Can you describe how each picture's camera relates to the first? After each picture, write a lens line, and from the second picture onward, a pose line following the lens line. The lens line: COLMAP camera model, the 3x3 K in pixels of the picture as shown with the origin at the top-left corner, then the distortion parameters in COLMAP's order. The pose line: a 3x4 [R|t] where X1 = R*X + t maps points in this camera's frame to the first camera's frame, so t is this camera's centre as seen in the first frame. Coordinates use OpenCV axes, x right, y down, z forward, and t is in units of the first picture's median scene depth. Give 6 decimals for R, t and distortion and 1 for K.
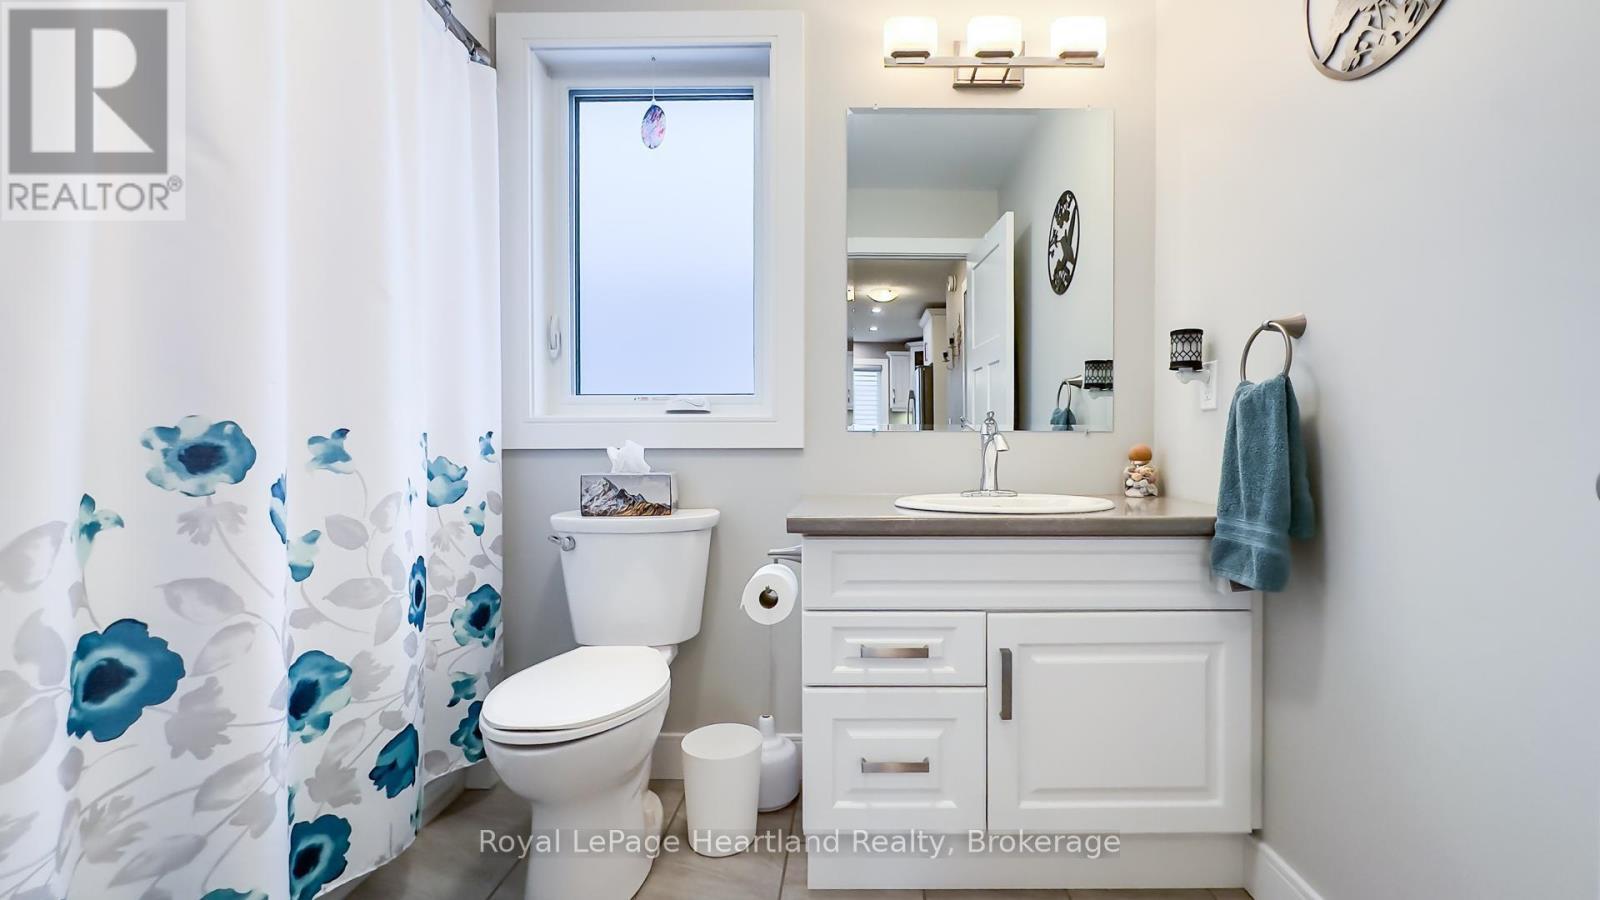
lens RADIAL K [[676.5, 0, 800.0], [0, 676.5, 450.0], [0, 0, 1]] dist [0.000293, 0.000440]
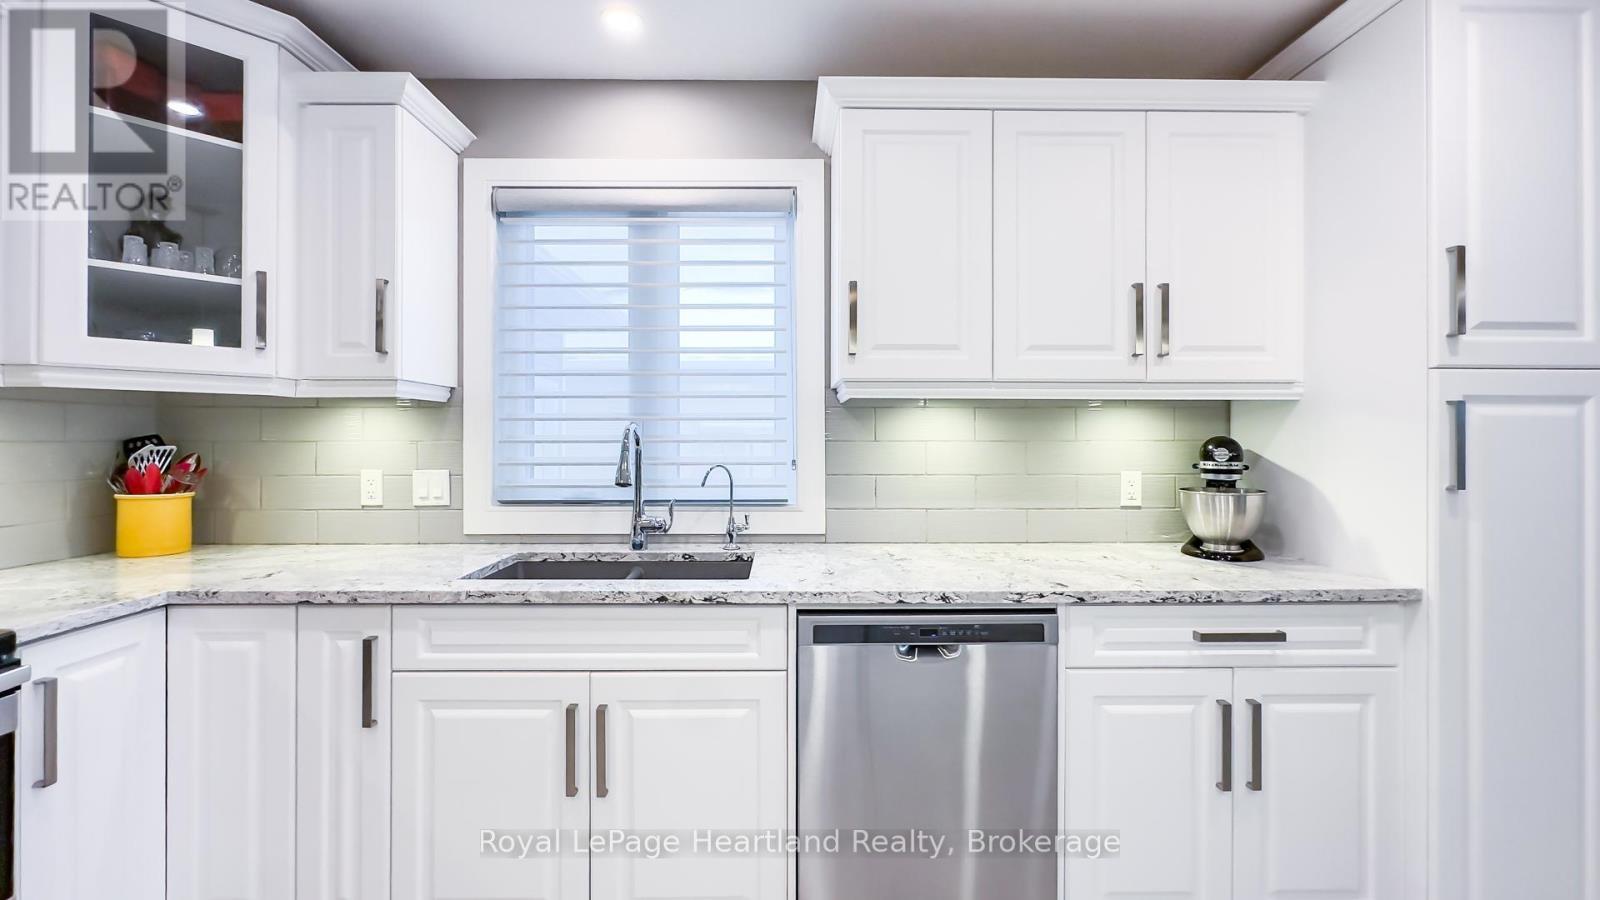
lens RADIAL K [[676.5, 0, 800.0], [0, 676.5, 450.0], [0, 0, 1]] dist [0.000293, 0.000440]
pose [[0.999877, 0.001196, 0.015649, 0.458100], [-0.001178, 0.999999, -0.001179, -0.159231], [-0.015650, 0.001161, 0.999877, 3.018320]]
